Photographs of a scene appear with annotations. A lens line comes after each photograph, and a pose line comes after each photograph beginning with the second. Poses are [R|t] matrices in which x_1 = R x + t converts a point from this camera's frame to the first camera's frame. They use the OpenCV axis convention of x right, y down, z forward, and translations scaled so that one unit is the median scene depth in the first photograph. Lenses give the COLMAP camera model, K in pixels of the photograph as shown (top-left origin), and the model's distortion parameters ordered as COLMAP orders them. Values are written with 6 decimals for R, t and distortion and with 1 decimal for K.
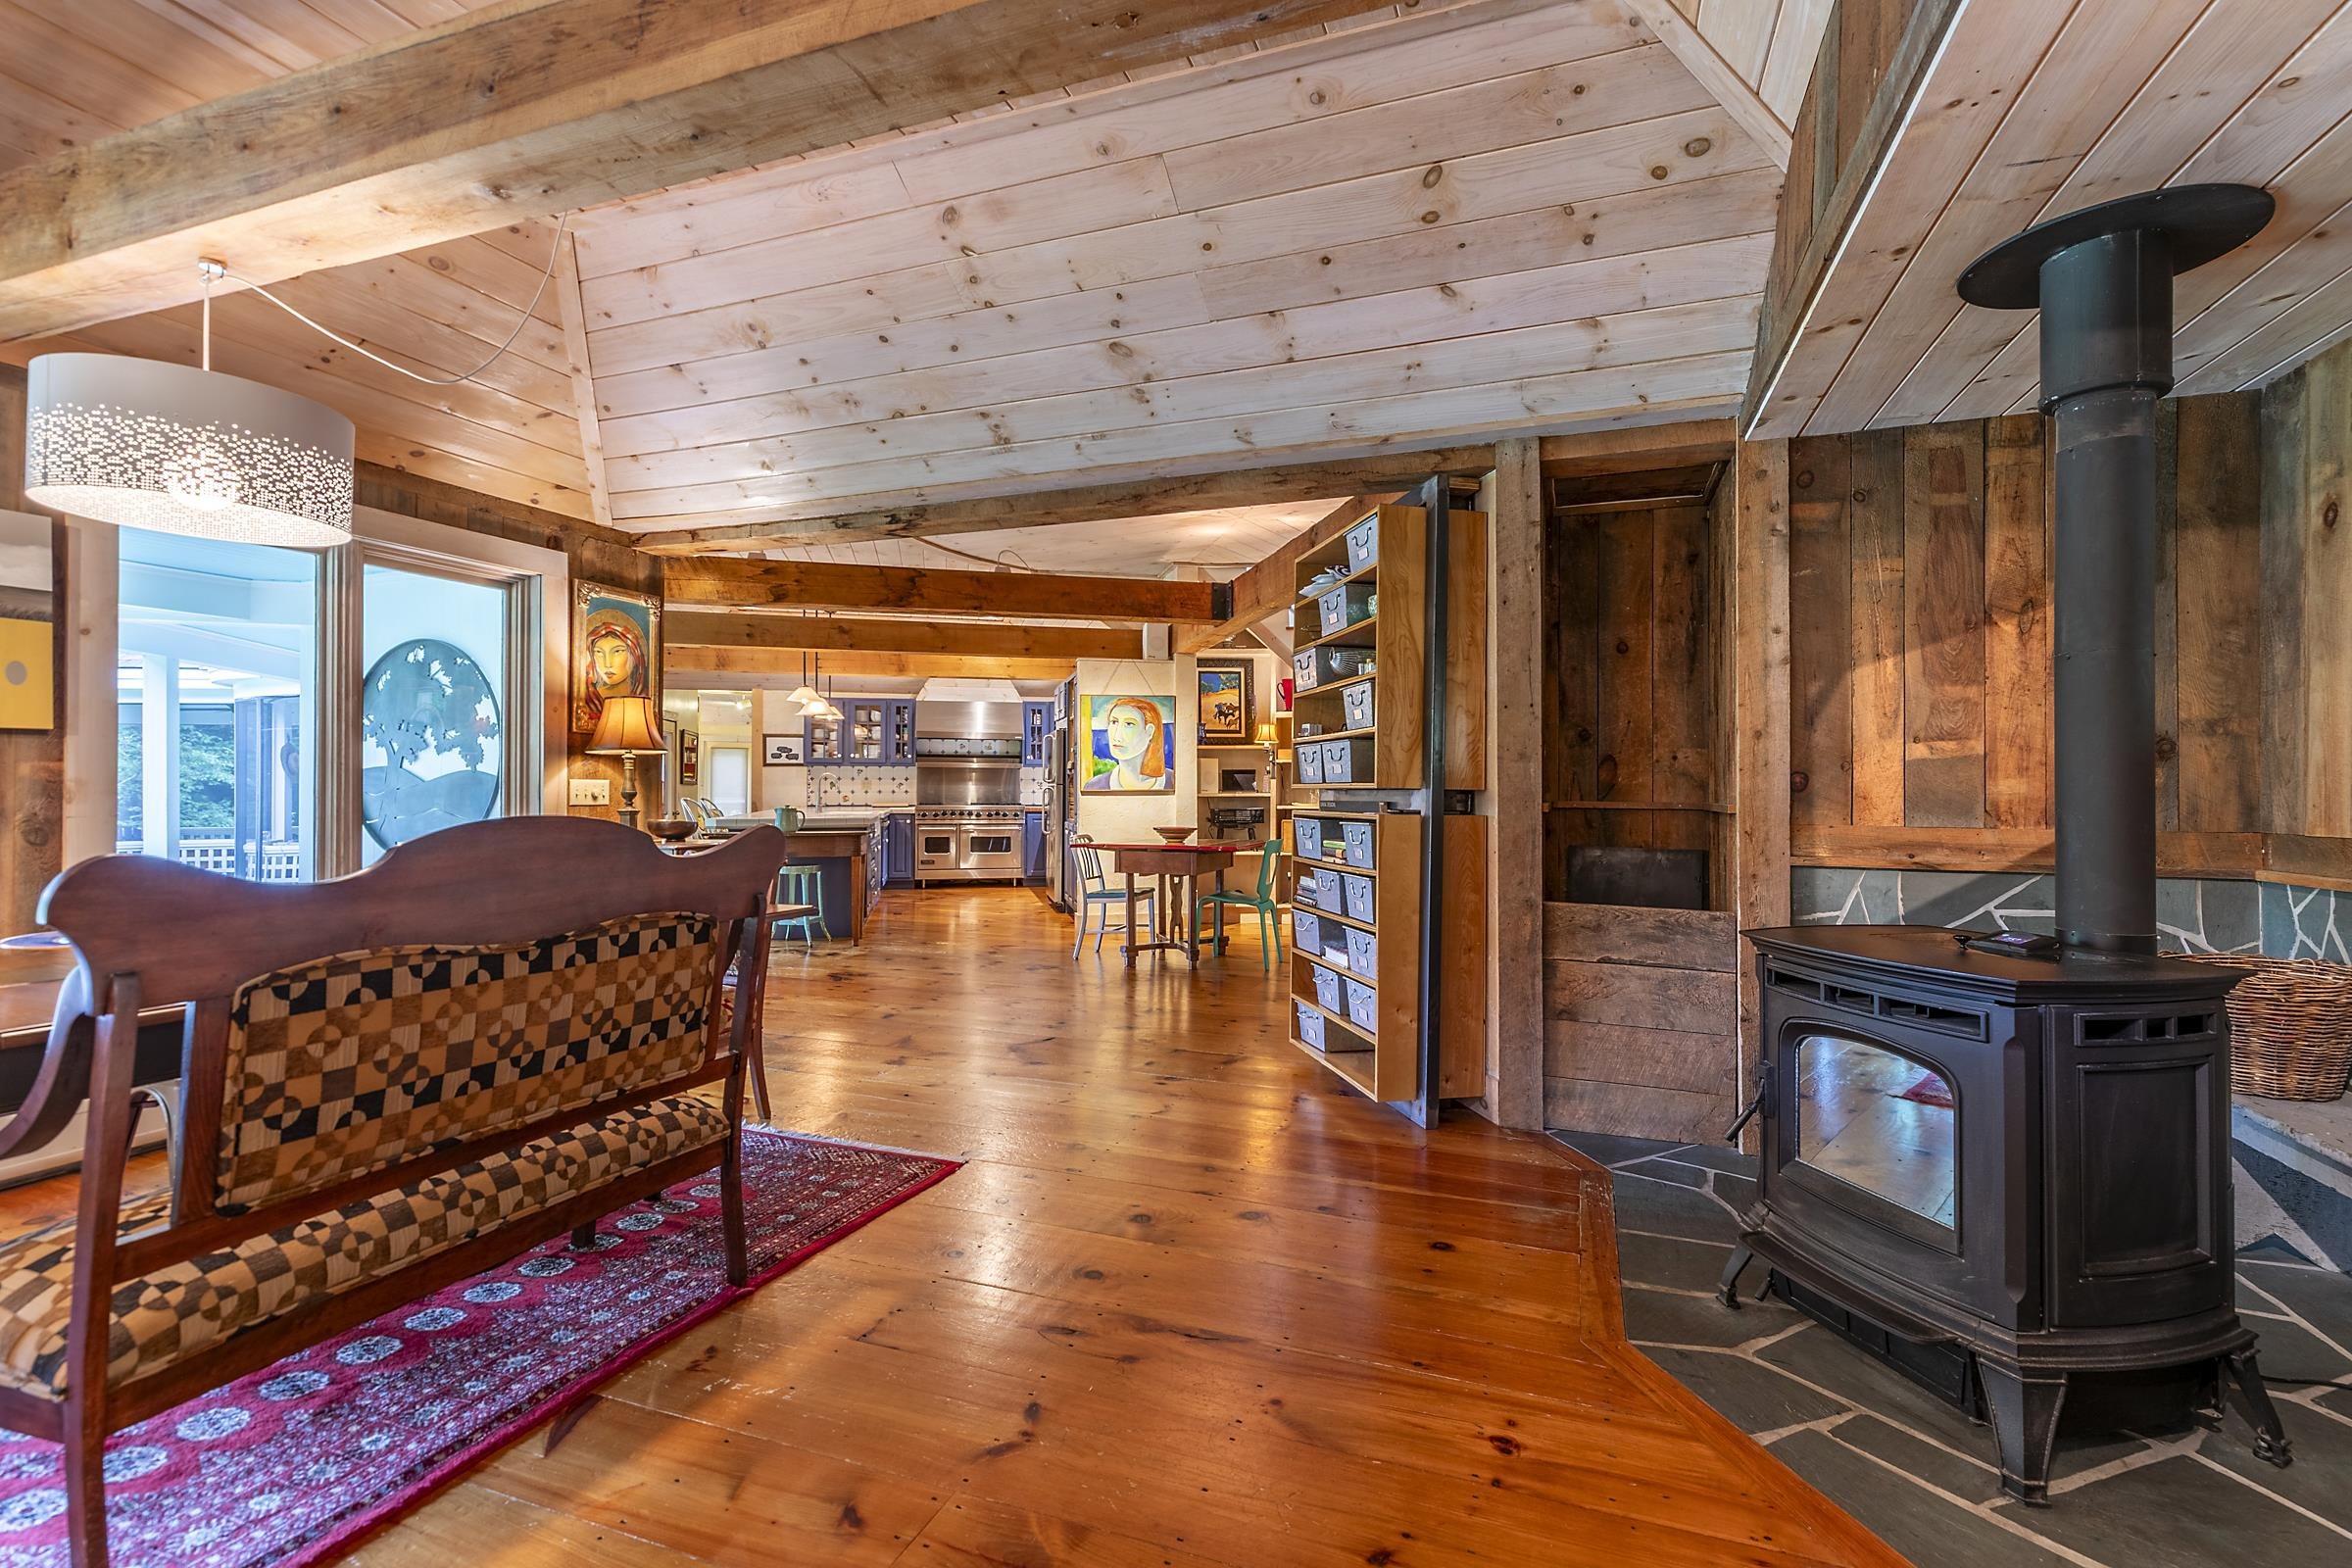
lens RADIAL K [[1069.6, 0, 1136.6], [0, 1069.6, 786.5], [0, 0, 1]] dist [0.005814, -0.000553]
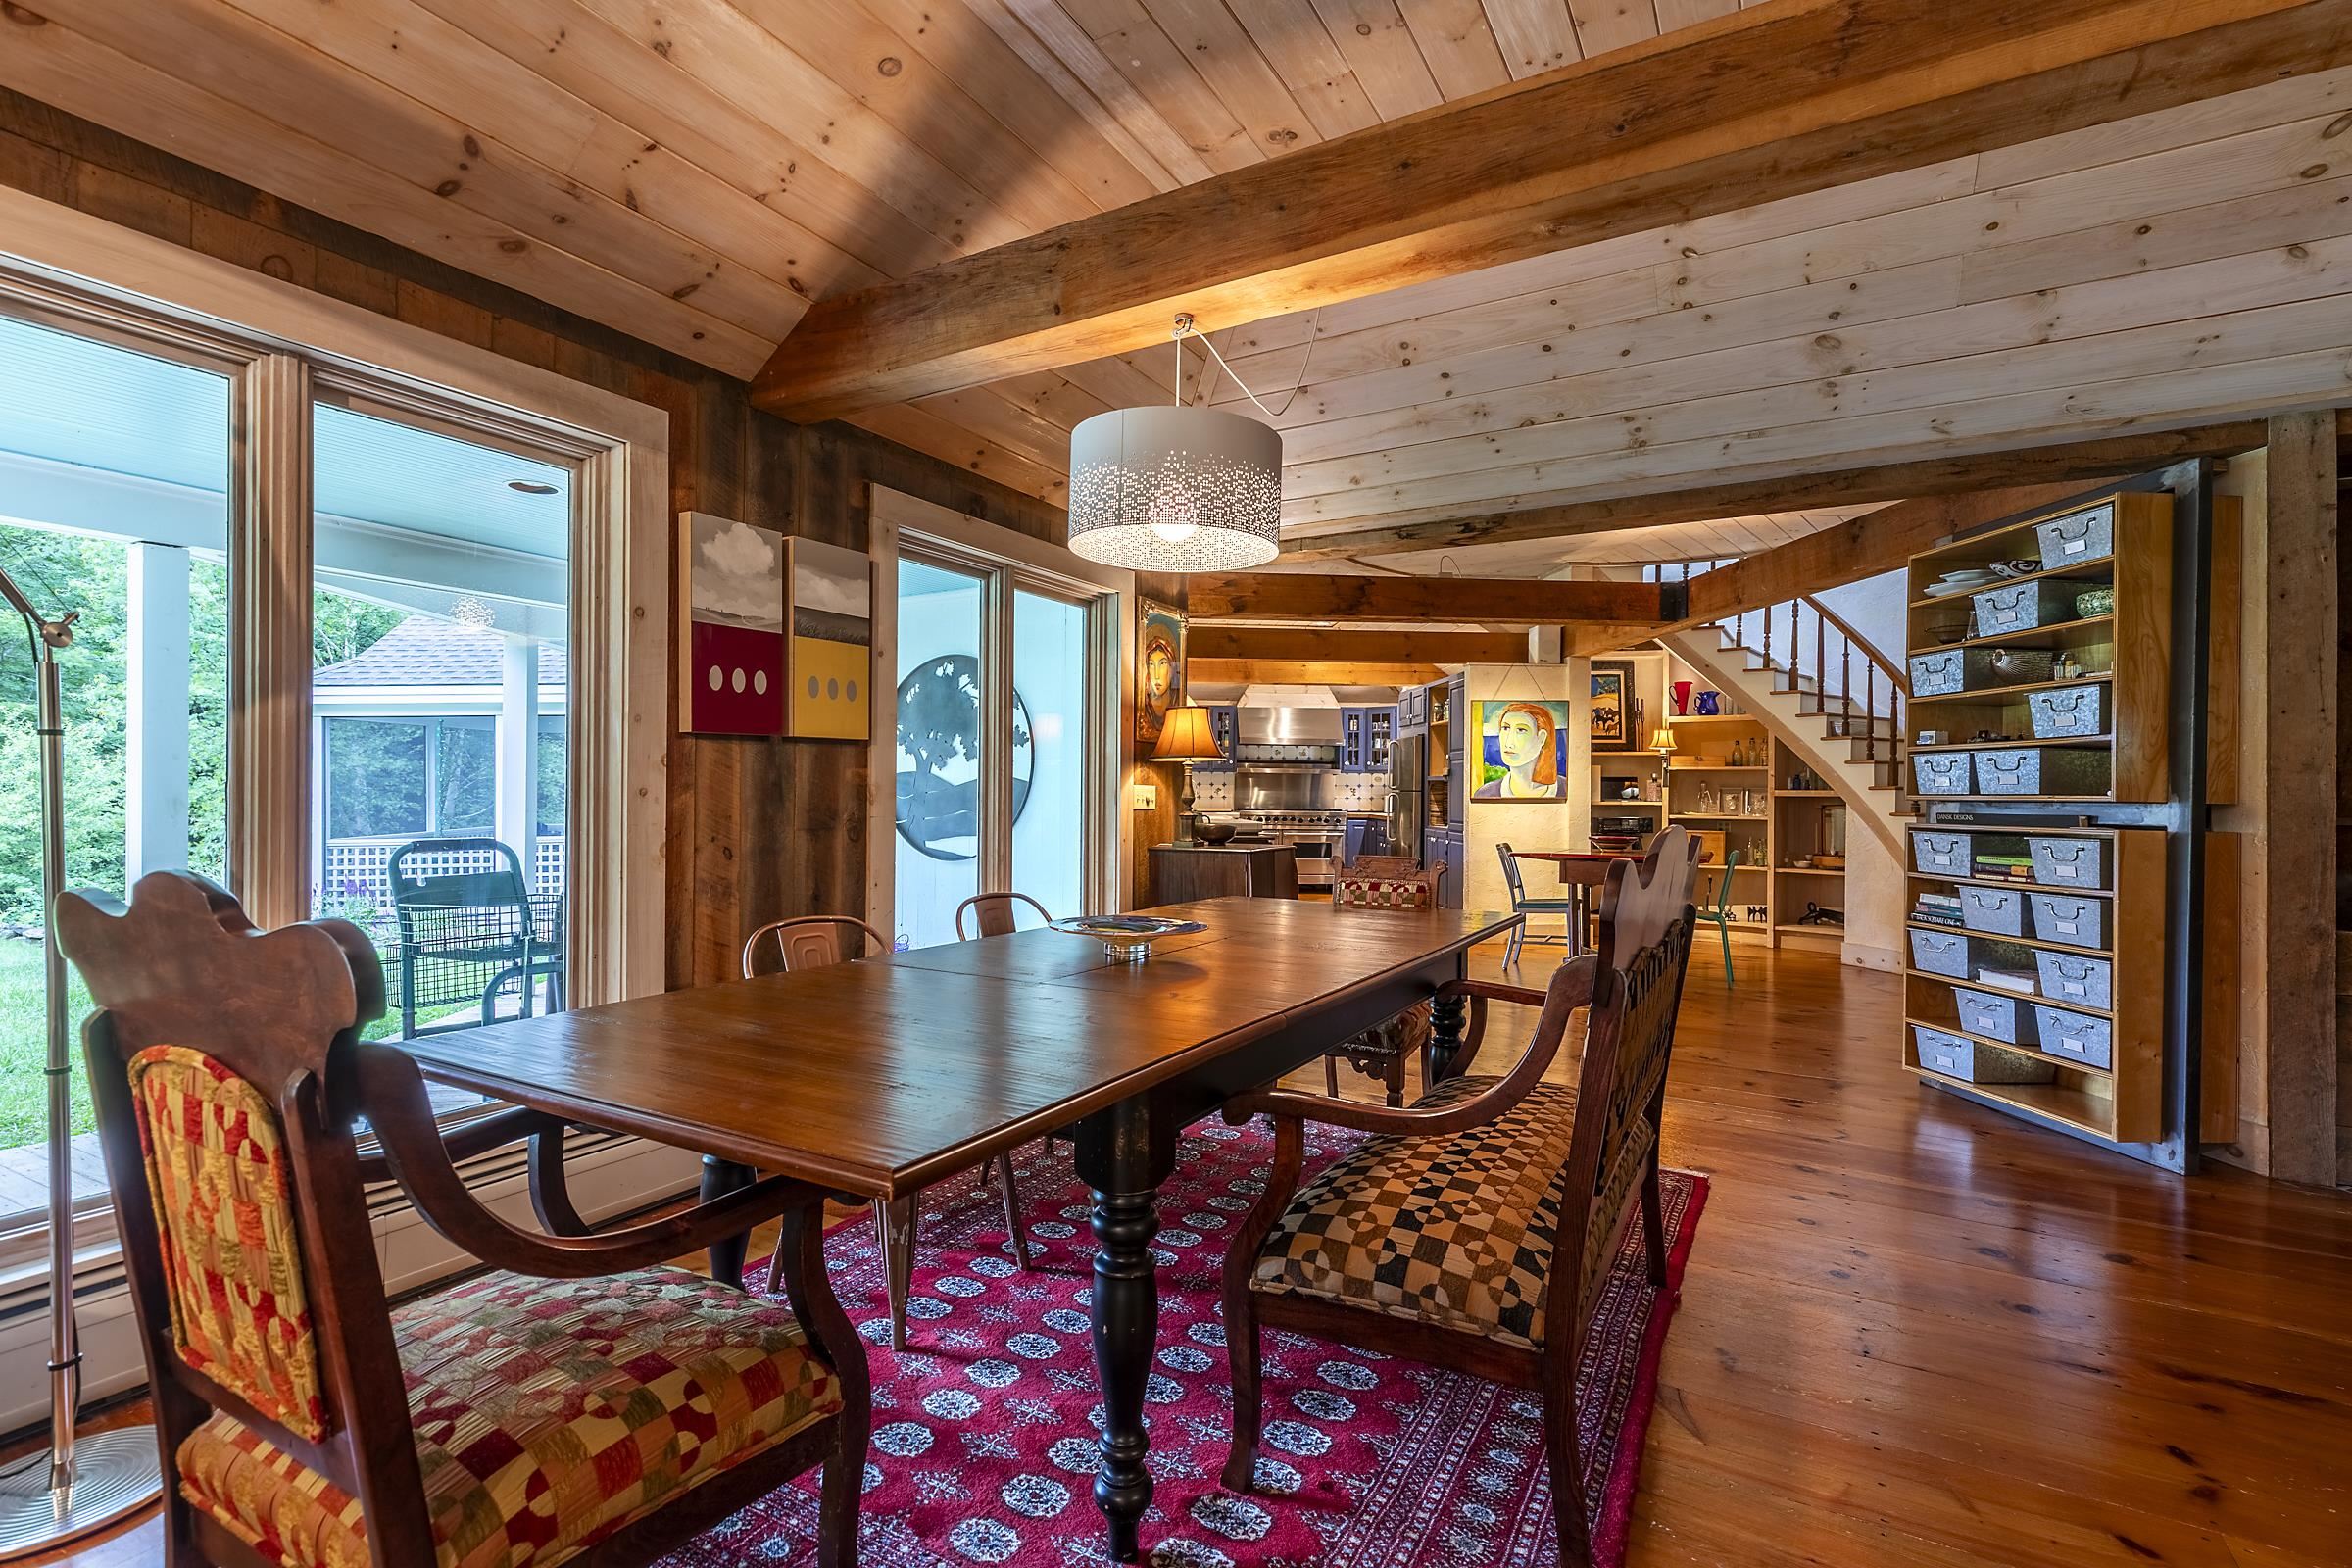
lens RADIAL K [[1069.6, 0, 1131.7], [0, 1069.6, 793.9], [0, 0, 1]] dist [0.005814, -0.000553]
pose [[0.985065, 0.007464, -0.172018, -0.417990], [-0.007002, 0.999970, 0.003290, -0.001704], [0.172038, -0.002036, 0.985088, -0.051556]]
